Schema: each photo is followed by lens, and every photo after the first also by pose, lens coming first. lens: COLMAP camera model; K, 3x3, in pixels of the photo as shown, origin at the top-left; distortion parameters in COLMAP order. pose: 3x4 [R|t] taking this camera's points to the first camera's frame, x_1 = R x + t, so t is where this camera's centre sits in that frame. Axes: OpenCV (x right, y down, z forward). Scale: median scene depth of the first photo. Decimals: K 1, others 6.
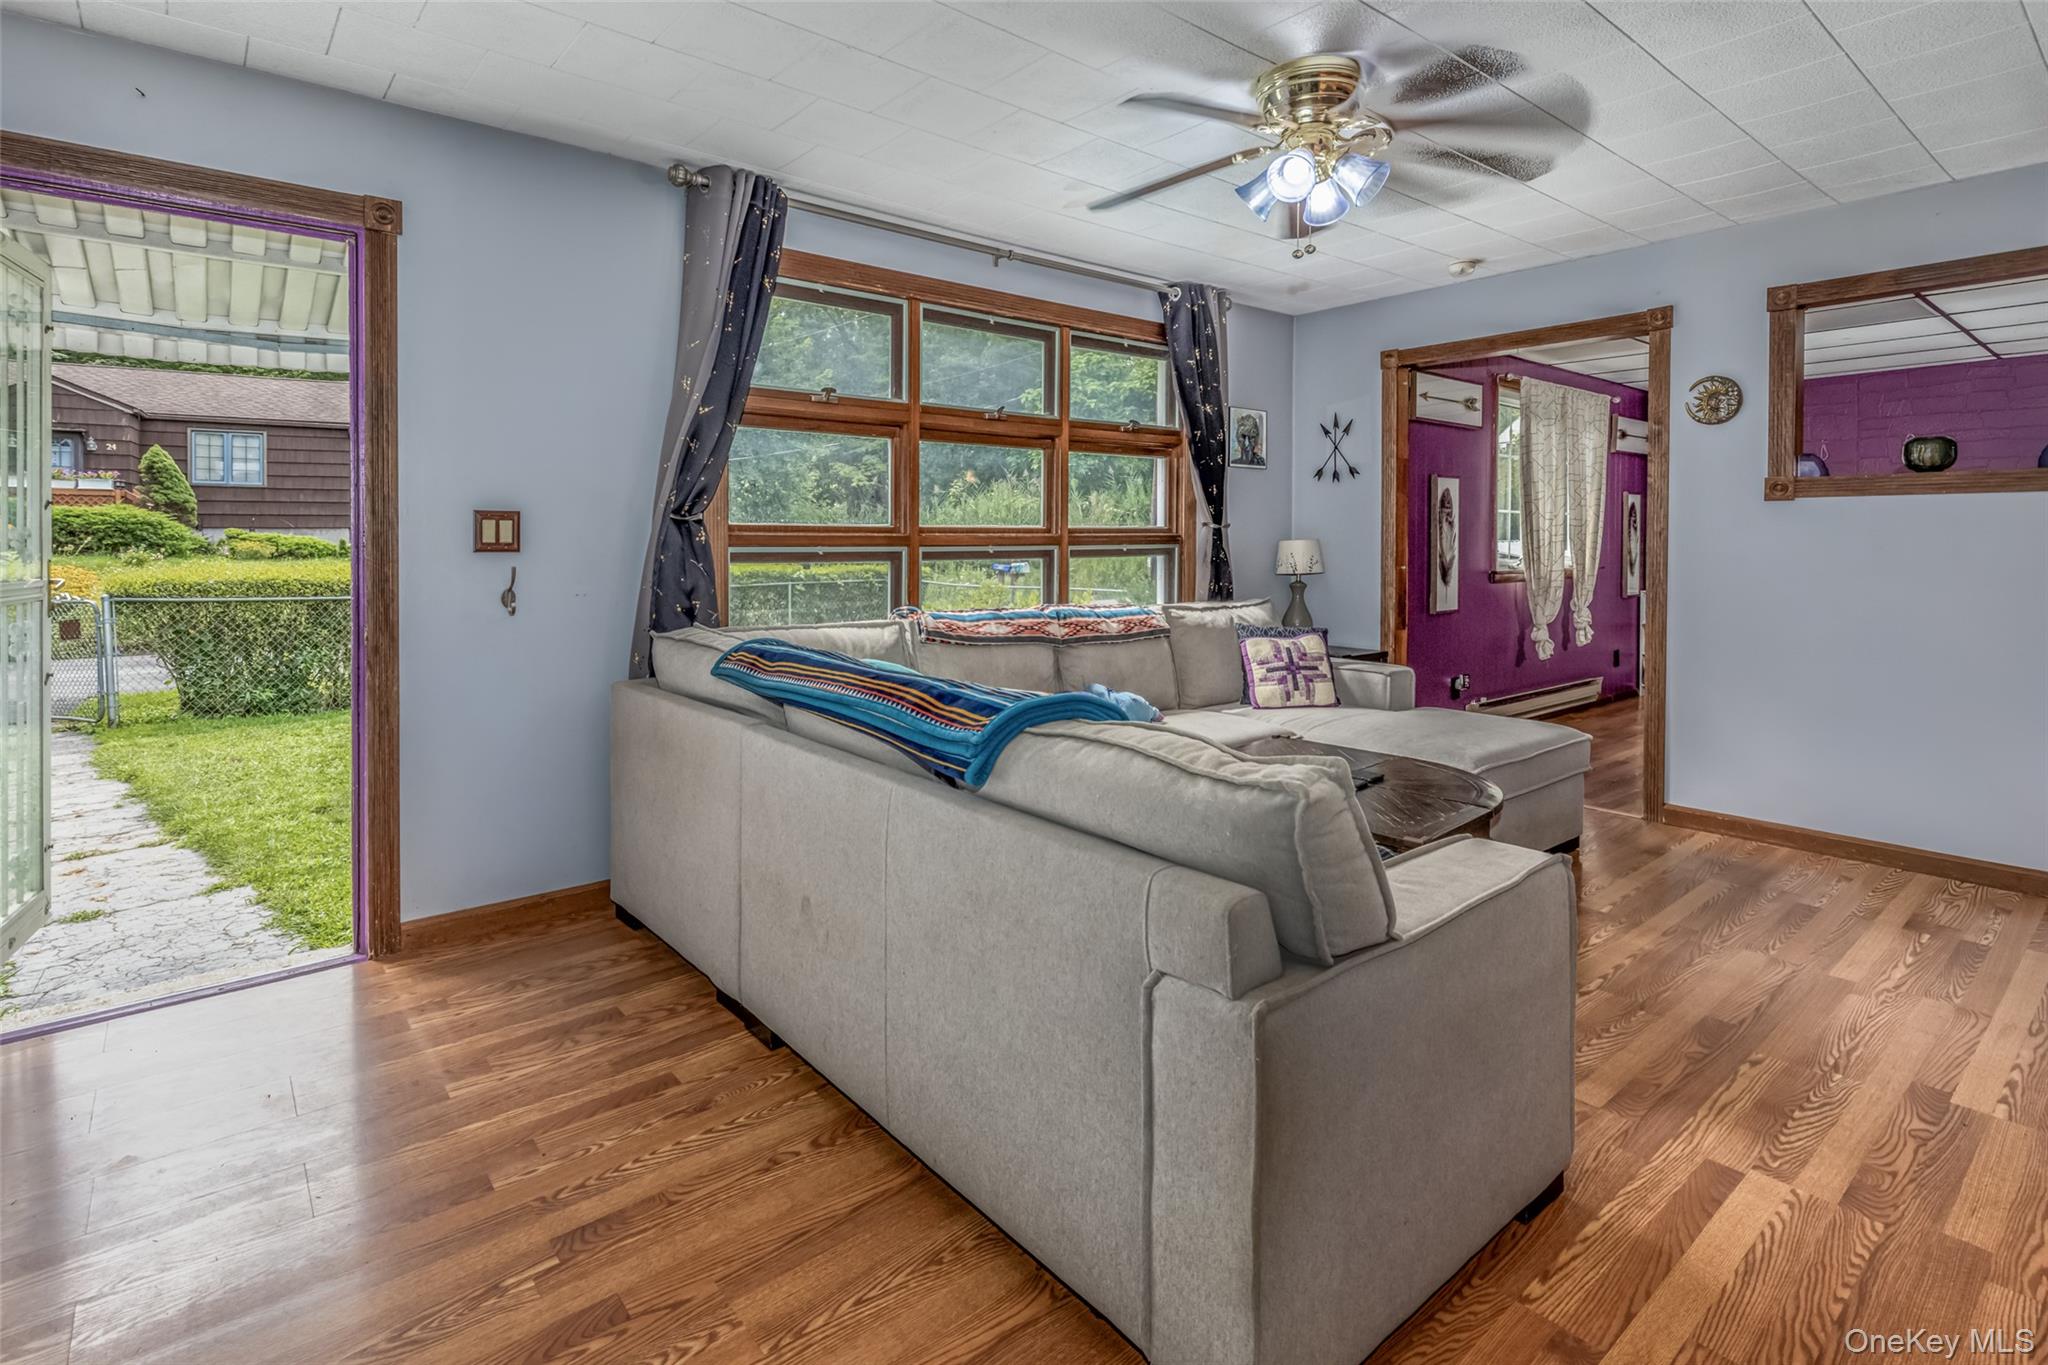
lens RADIAL K [[990.1, 0, 1016.7], [0, 990.1, 542.7], [0, 0, 1]] dist [0.001914, -0.001694]
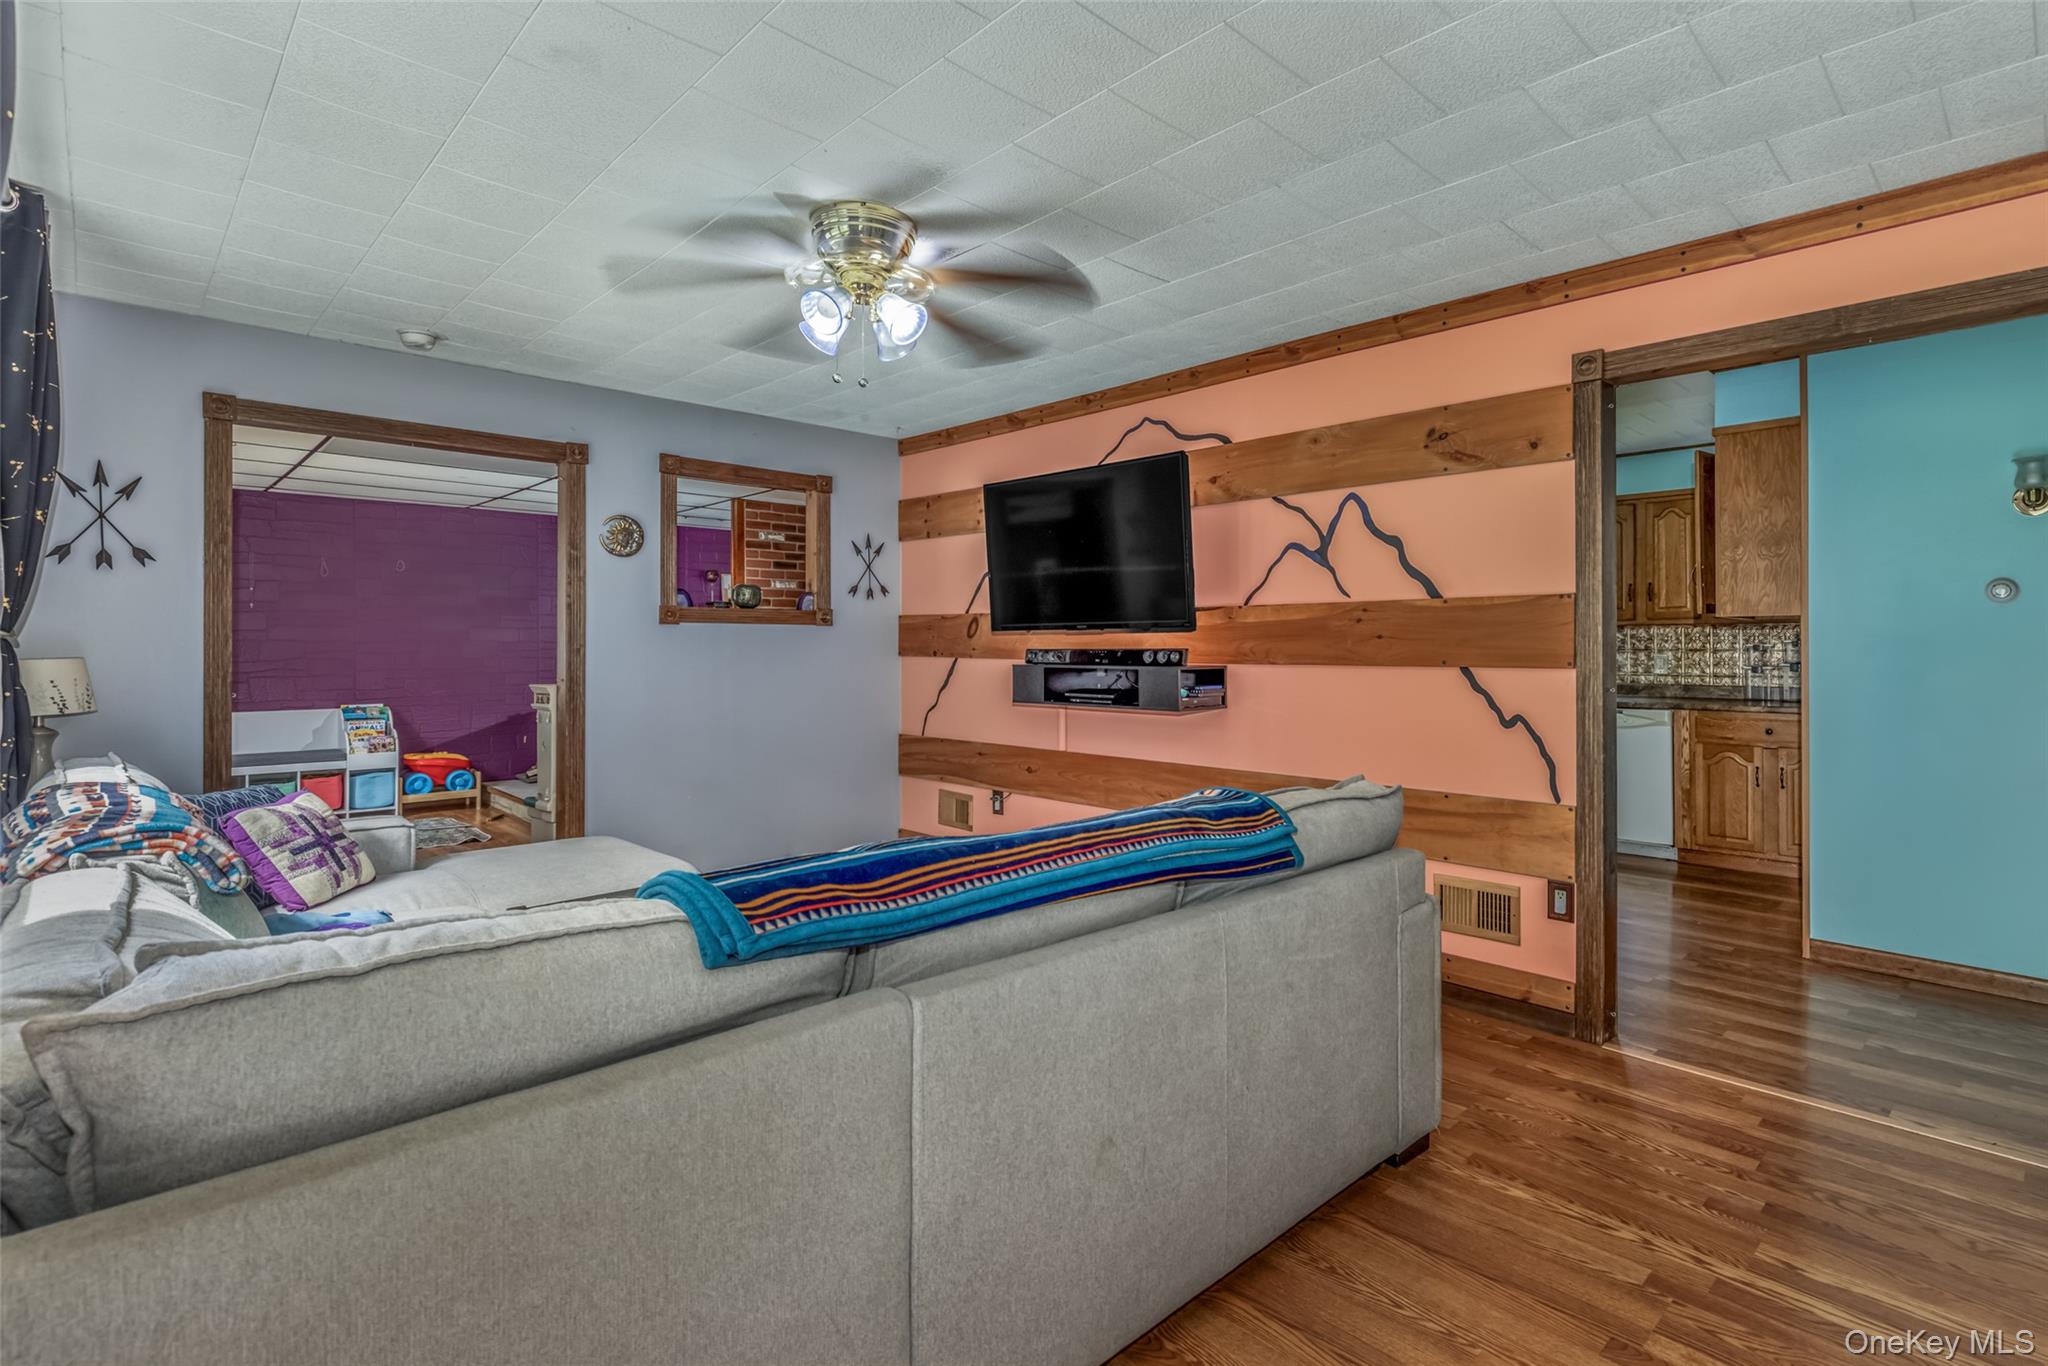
lens RADIAL K [[996.0, 0, 1066.4], [0, 996.0, 639.0], [0, 0, 1]] dist [0.001814, -0.000285]
pose [[-0.084122, 0.011306, 0.996391, -0.451271], [0.005204, 0.999927, -0.010907, -0.006315], [-0.996442, 0.004268, -0.084175, 0.509892]]
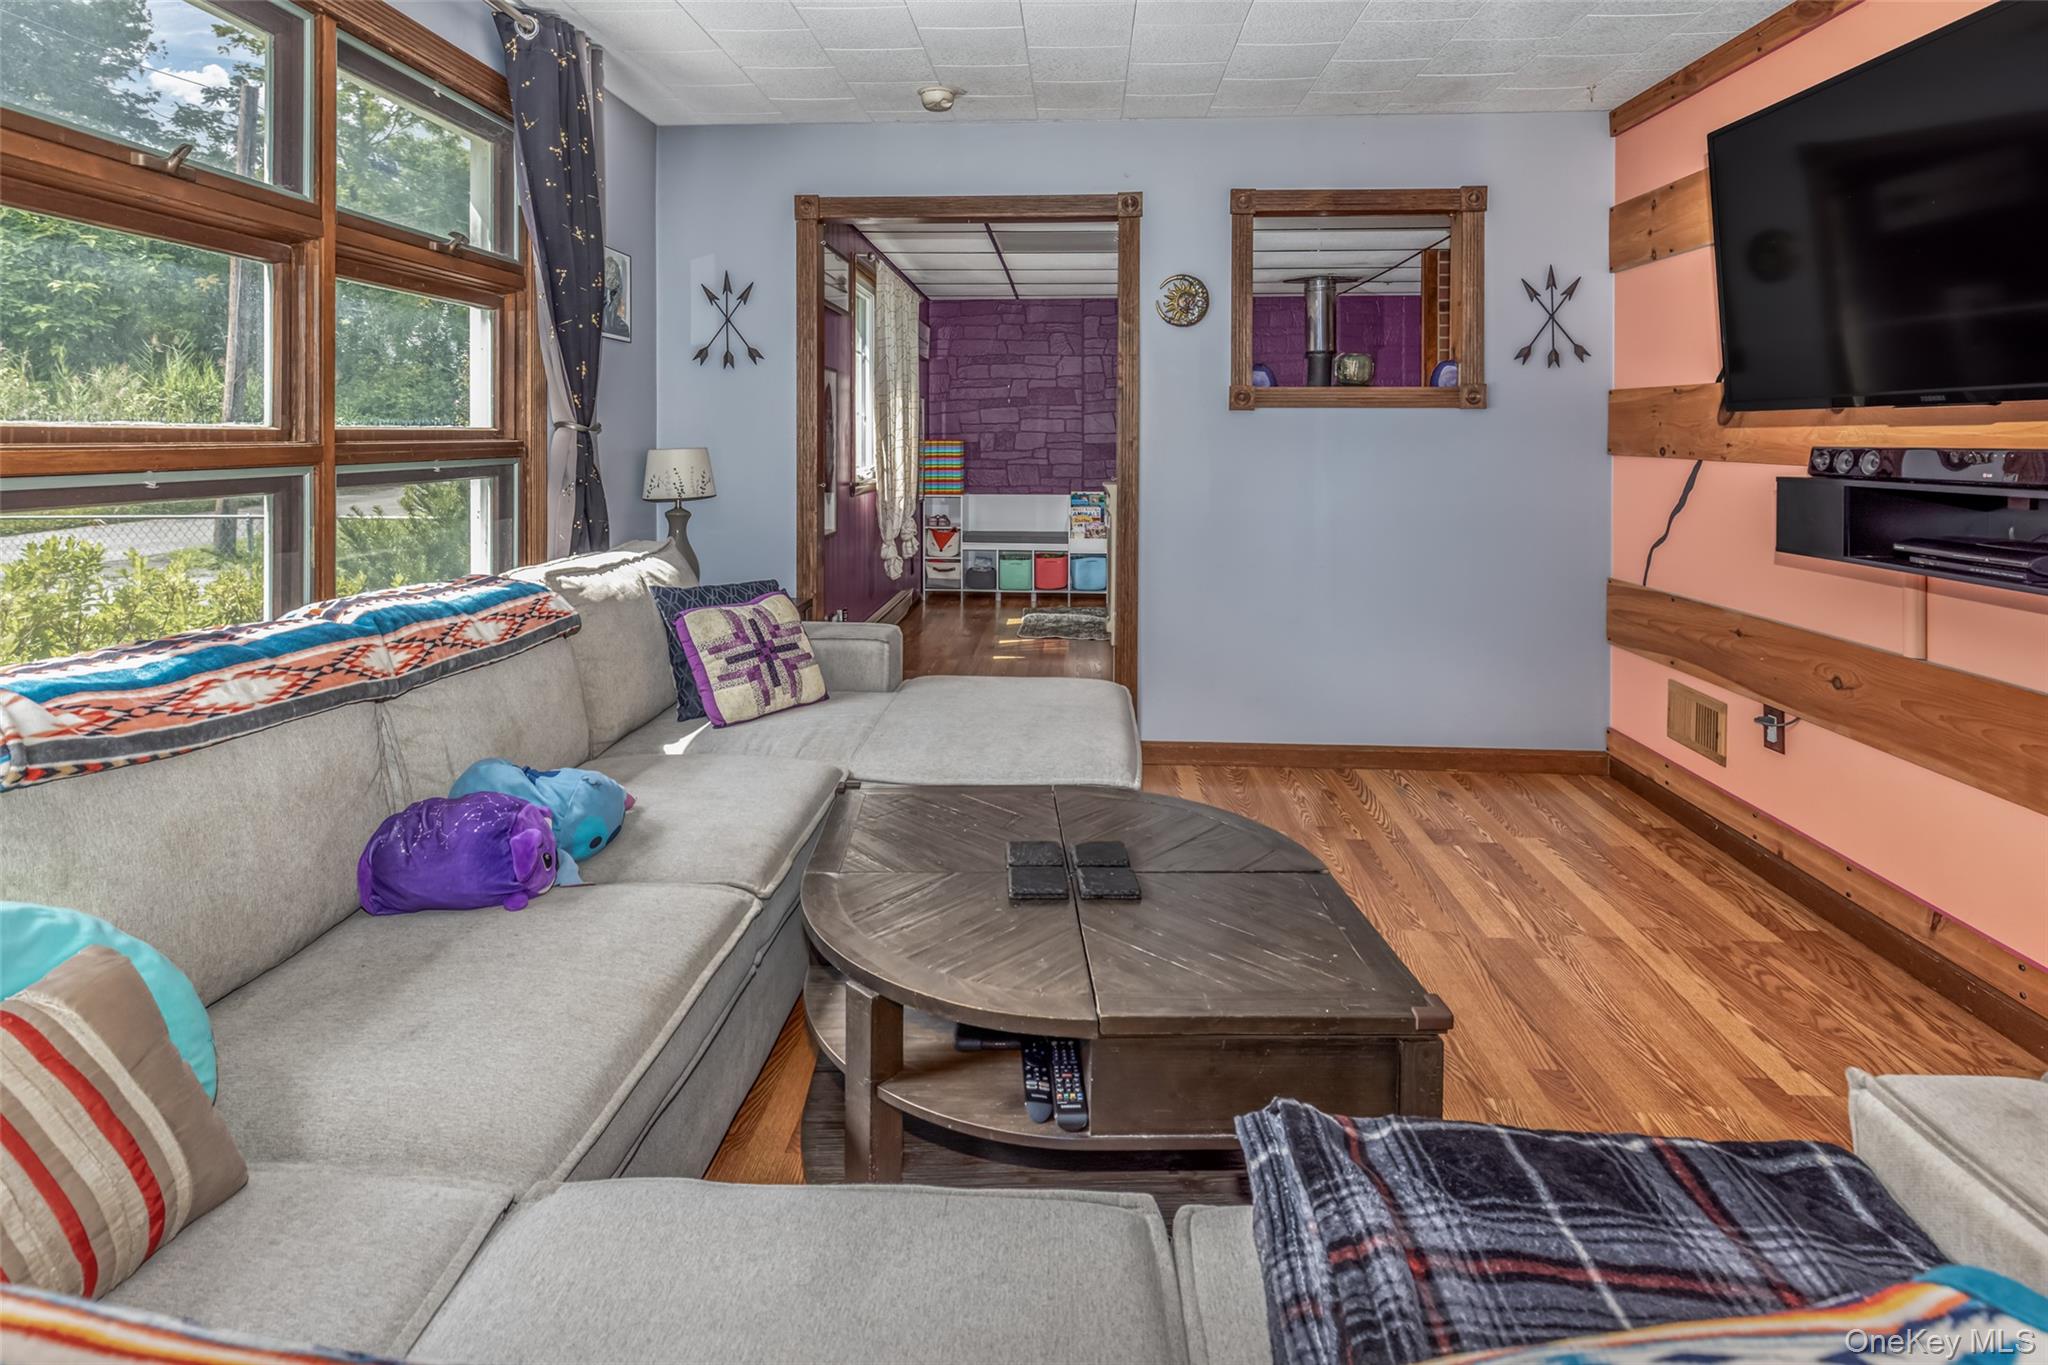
lens RADIAL K [[1016.4, 0, 1026.9], [0, 1016.4, 441.6], [0, 0, 1]] dist [0.013744, -0.000955]
pose [[0.672265, 0.000755, 0.740310, -0.092847], [-0.000993, 1.000000, -0.000118, -0.009482], [-0.740310, -0.000656, 0.672265, 0.410087]]
